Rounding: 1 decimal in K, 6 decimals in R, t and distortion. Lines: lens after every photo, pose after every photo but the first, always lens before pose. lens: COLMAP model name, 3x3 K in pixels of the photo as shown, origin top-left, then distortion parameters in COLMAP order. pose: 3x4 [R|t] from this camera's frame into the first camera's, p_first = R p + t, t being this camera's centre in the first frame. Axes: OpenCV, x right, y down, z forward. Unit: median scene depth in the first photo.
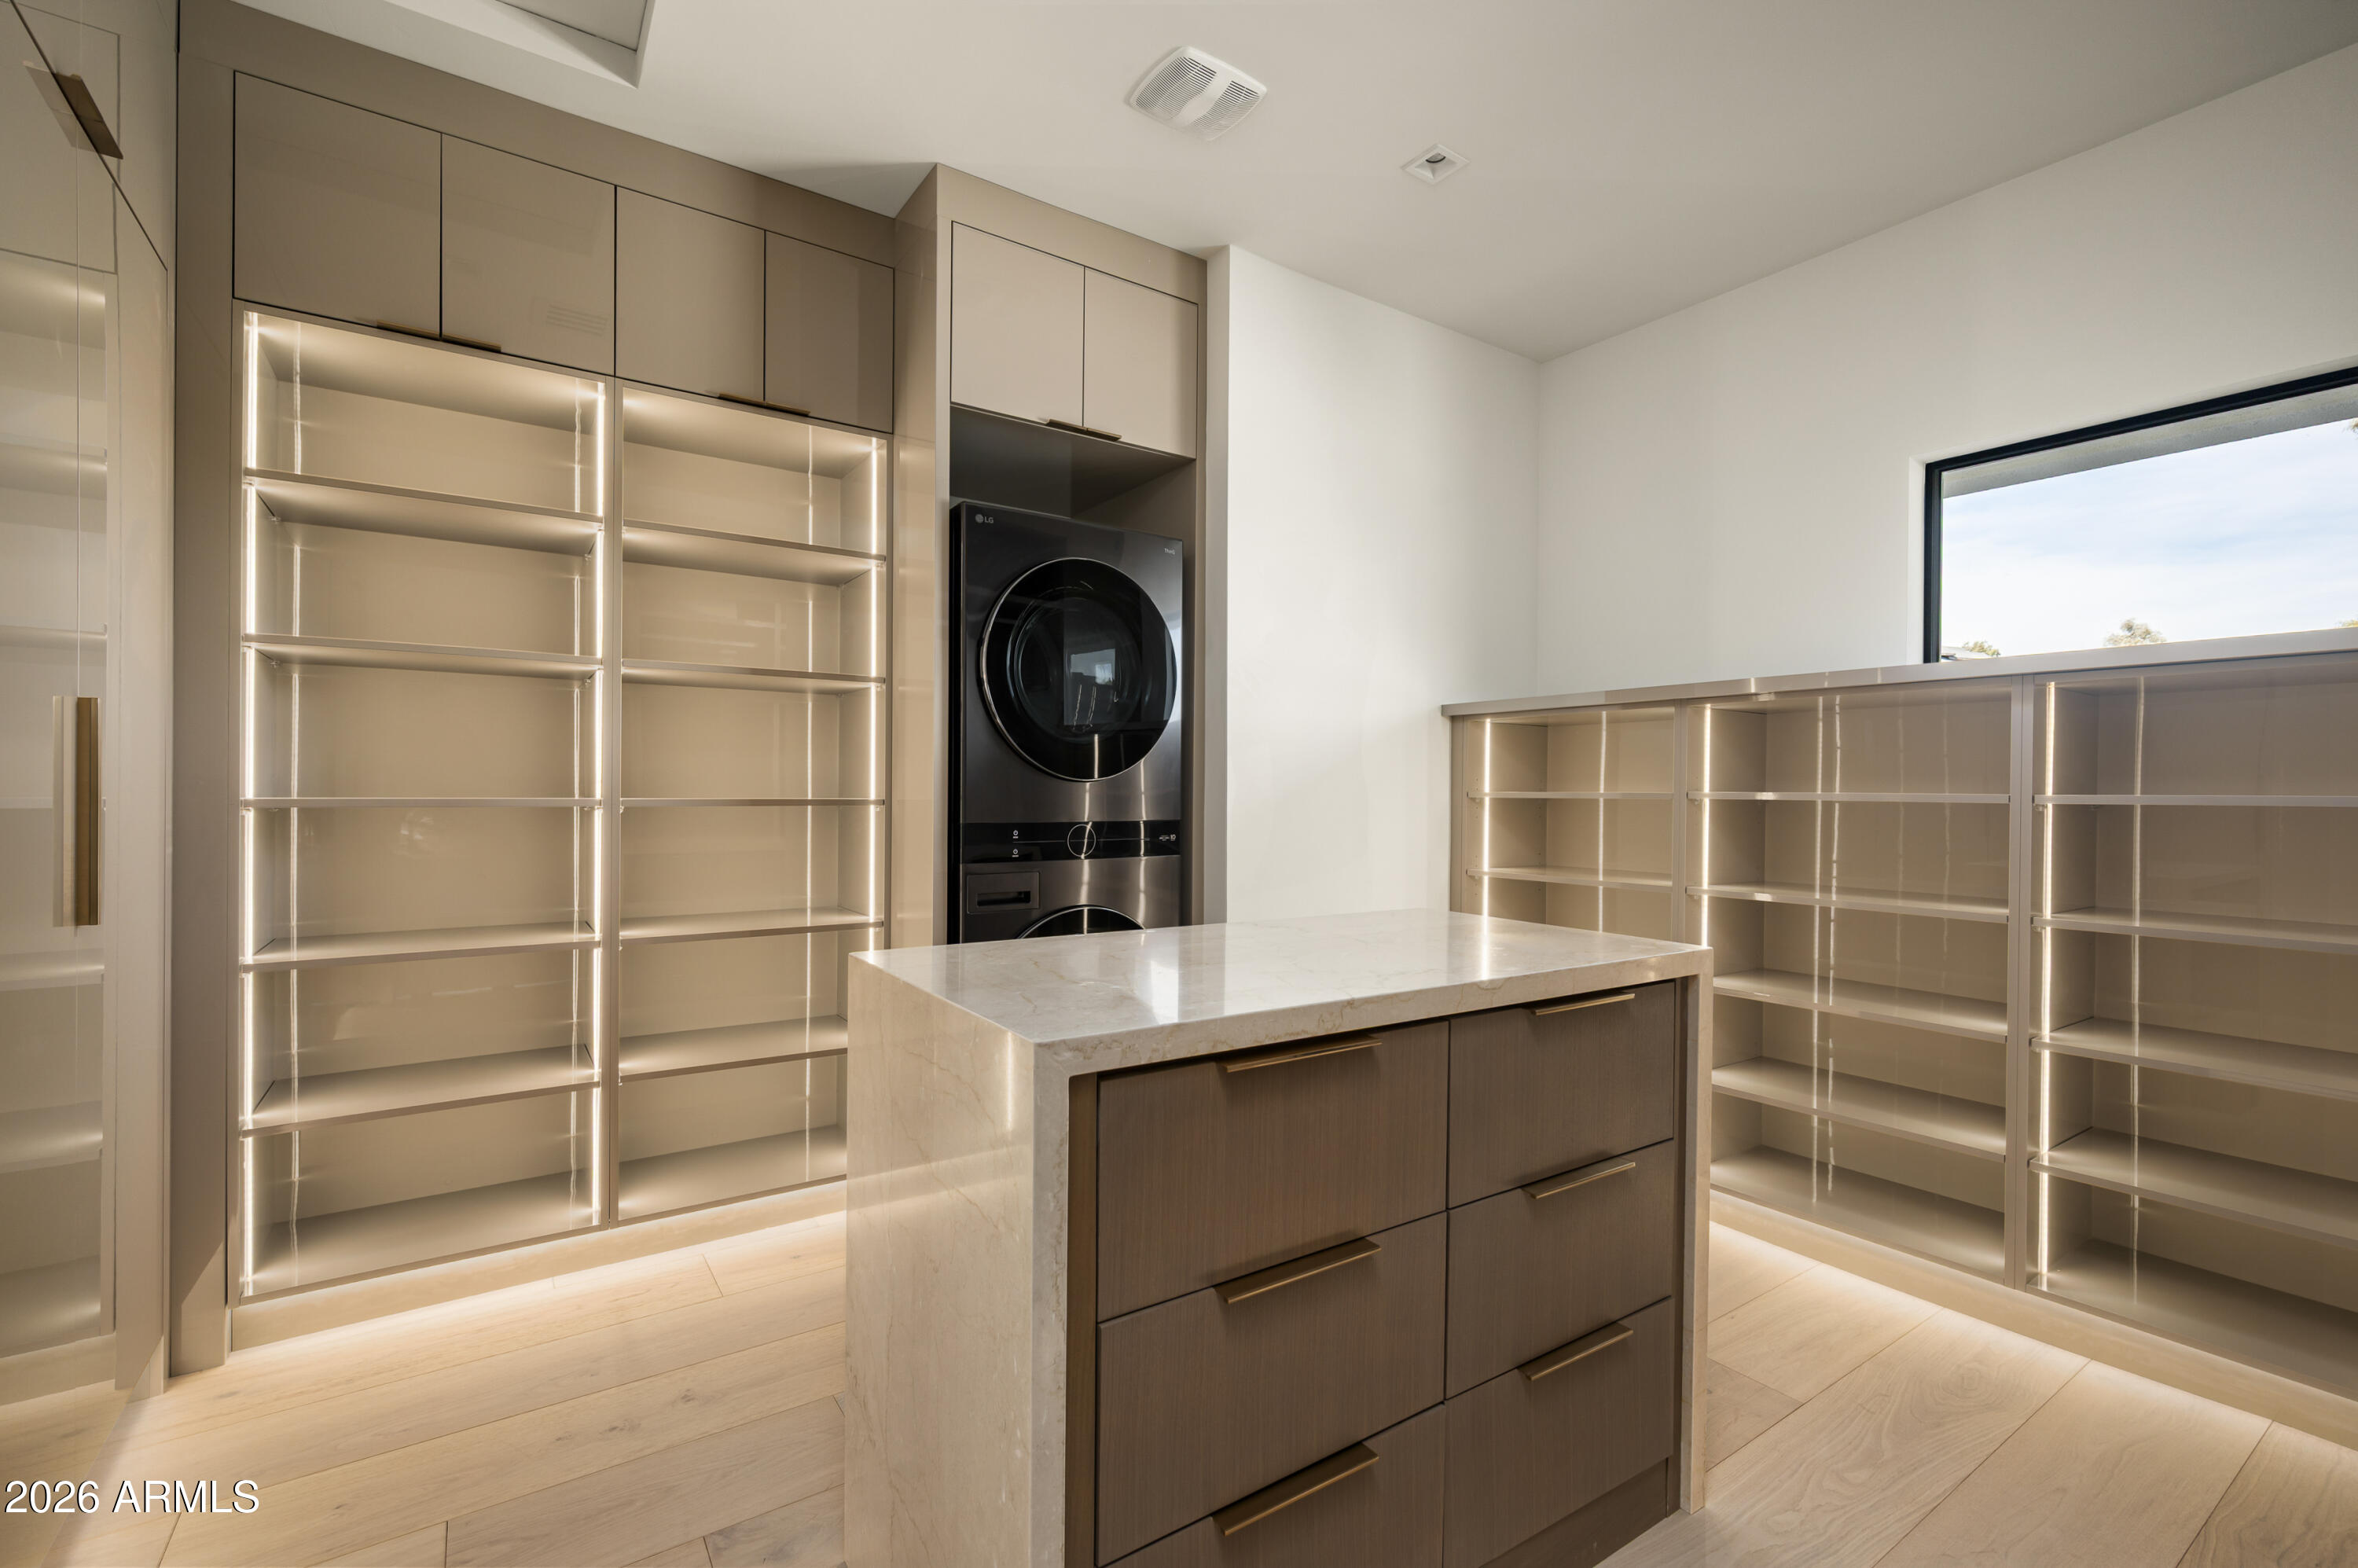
lens RADIAL K [[1031.5, 0, 1178.1], [0, 1031.5, 795.5], [0, 0, 1]] dist [0.002526, 0.000313]
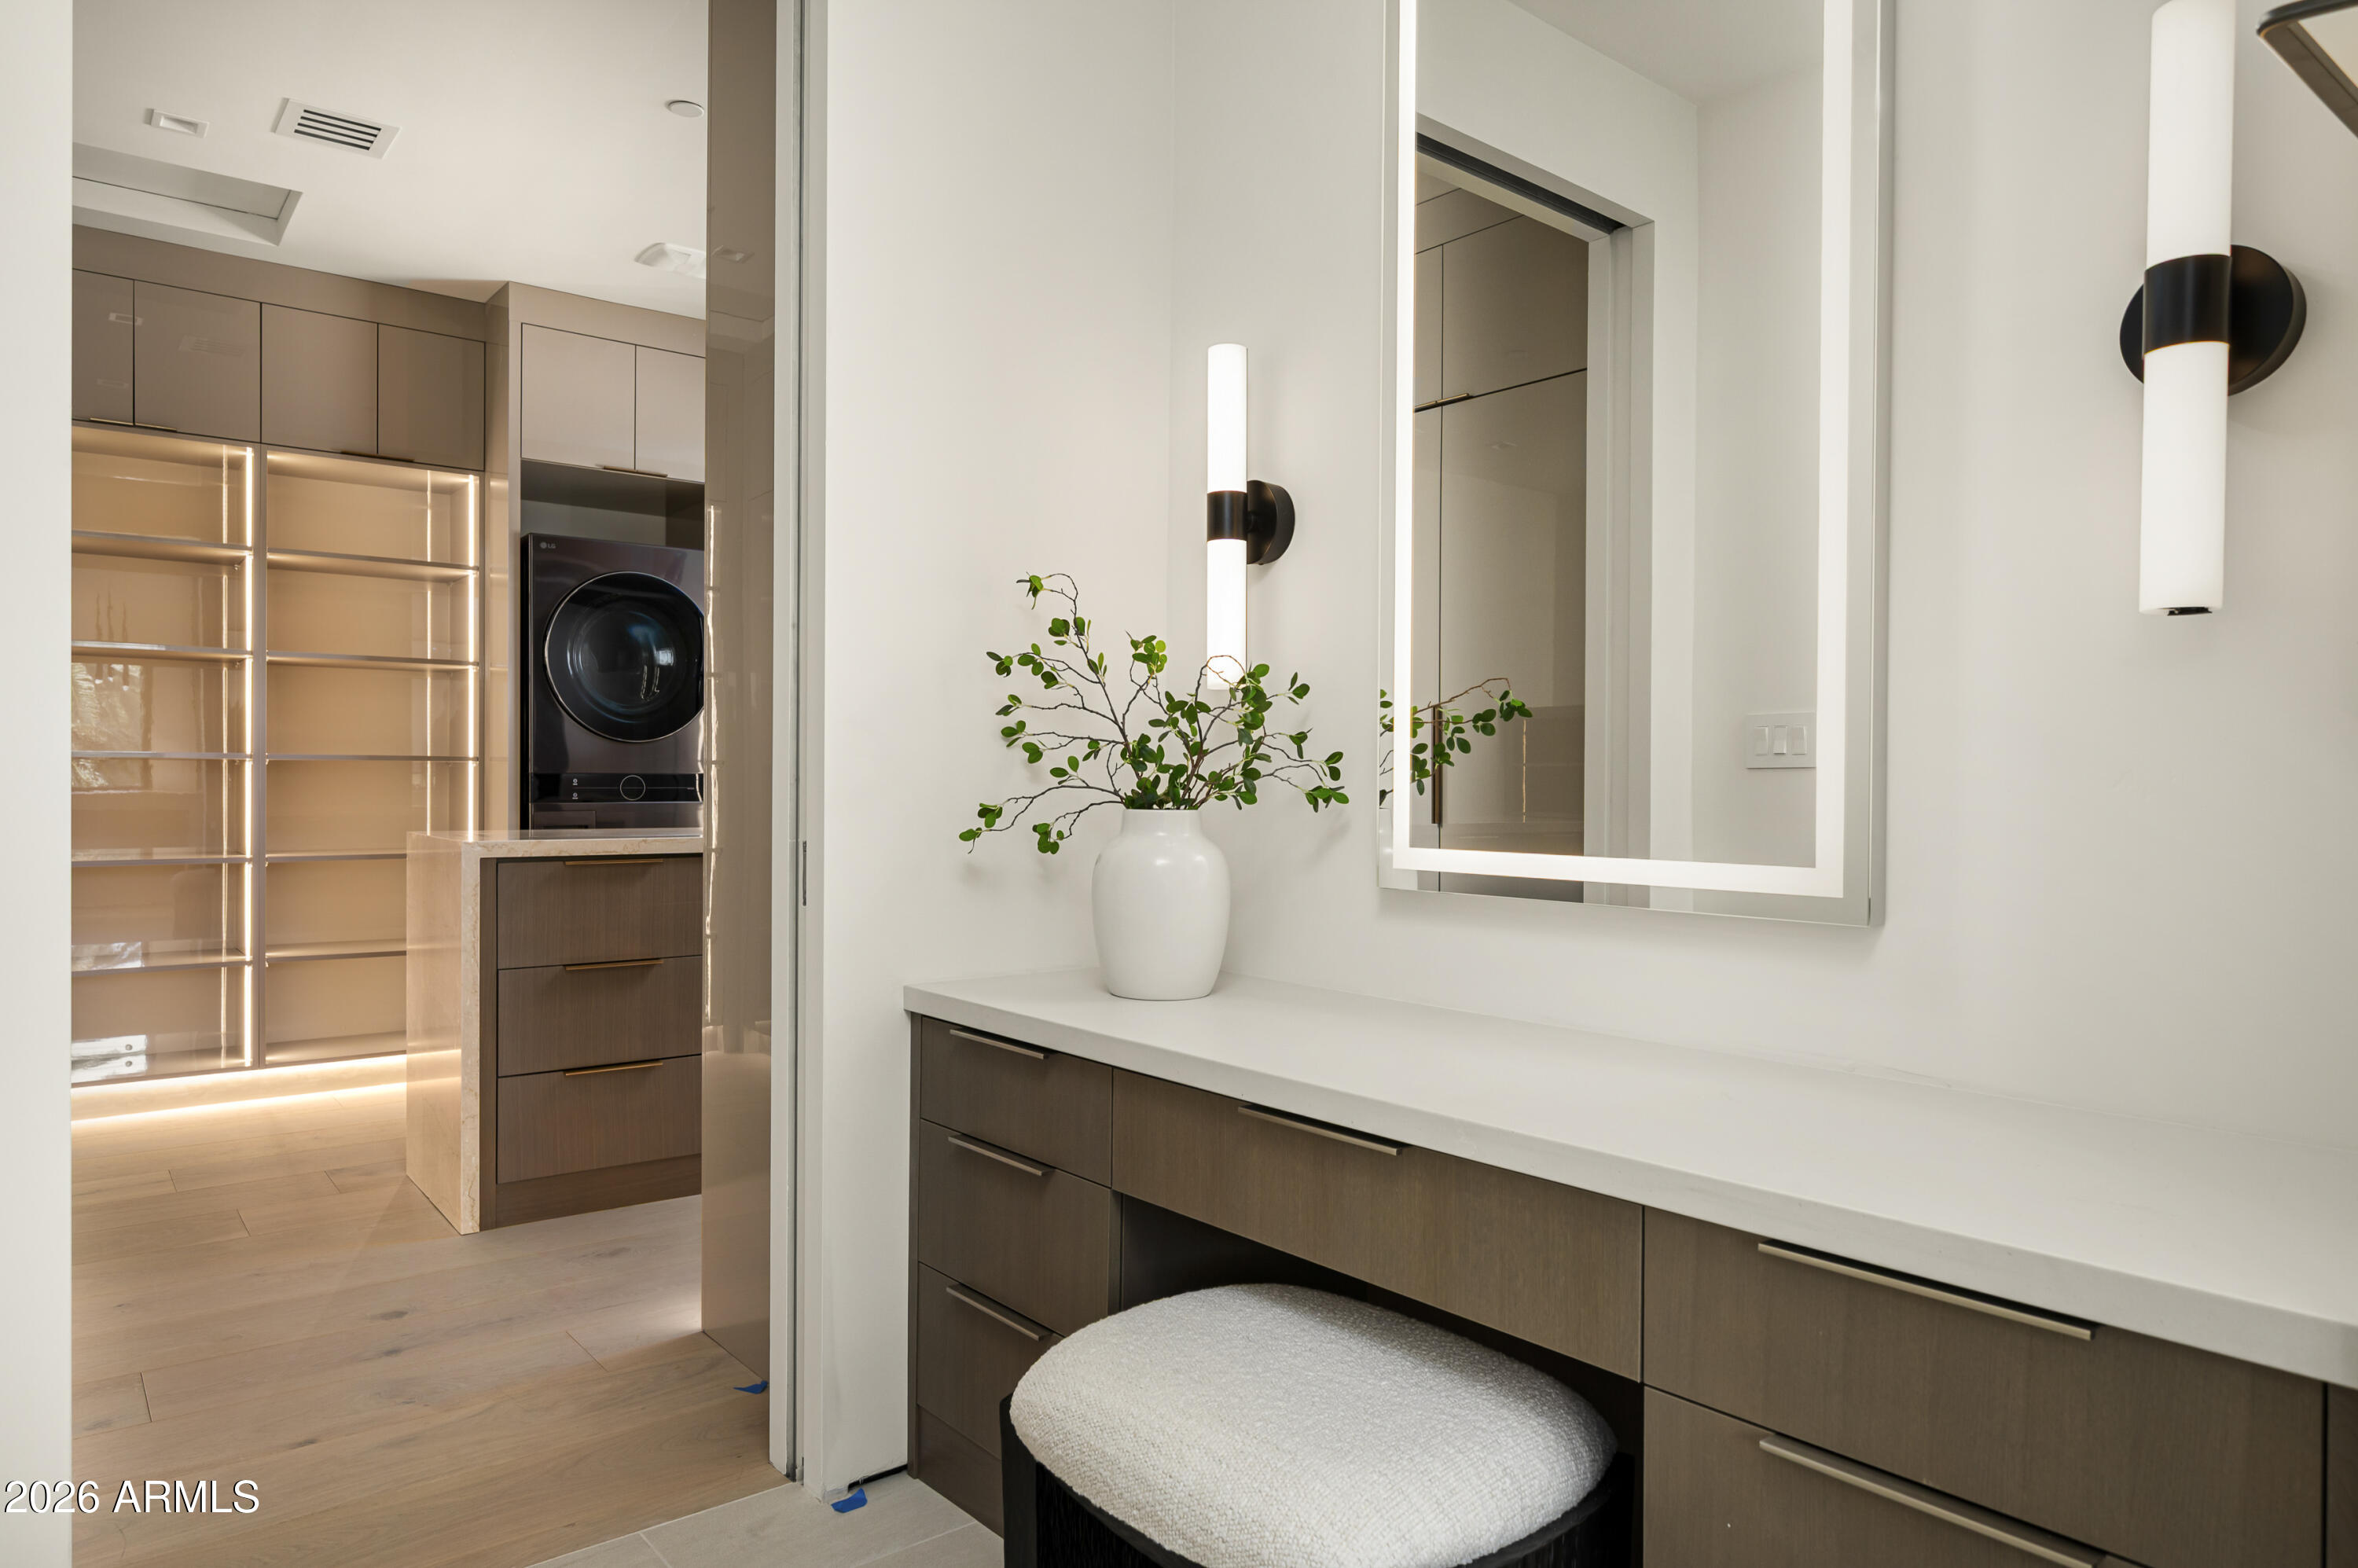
lens RADIAL K [[1446.5, 0, 1178.6], [0, 1446.5, 779.7], [0, 0, 1]] dist [-0.005947, -0.000384]
pose [[0.996784, 0.002449, 0.080095, 0.453984], [-0.003451, 0.999918, 0.012366, 0.008476], [-0.080058, -0.012603, 0.996711, -0.888551]]
